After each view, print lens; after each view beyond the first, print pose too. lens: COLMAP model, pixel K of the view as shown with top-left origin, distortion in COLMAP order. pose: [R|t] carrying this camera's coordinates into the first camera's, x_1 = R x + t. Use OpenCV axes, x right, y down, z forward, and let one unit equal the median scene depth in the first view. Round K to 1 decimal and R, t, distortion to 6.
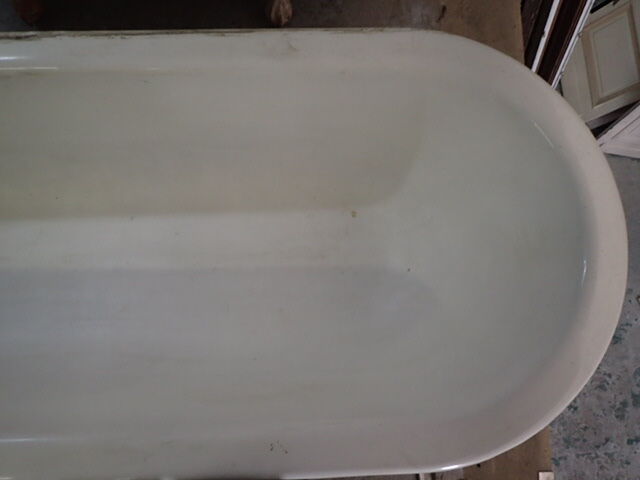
lens RADIAL K [[460.7, 0, 319.2], [0, 460.7, 239.3], [0, 0, 1]] dist [-0.009468, -0.001402]
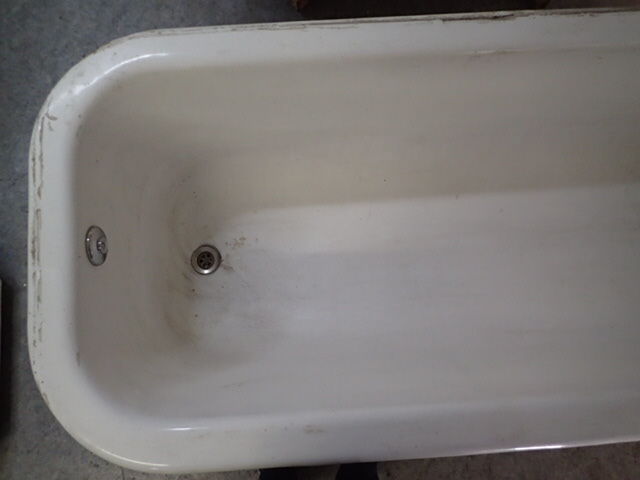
lens RADIAL K [[460.7, 0, 319.4], [0, 460.7, 235.6], [0, 0, 1]] dist [-0.009468, -0.001402]
pose [[0.999403, -0.034399, -0.003288, -1.067509], [0.034406, 0.999406, 0.002122, 0.043545], [0.003213, -0.002234, 0.999992, -0.055924]]
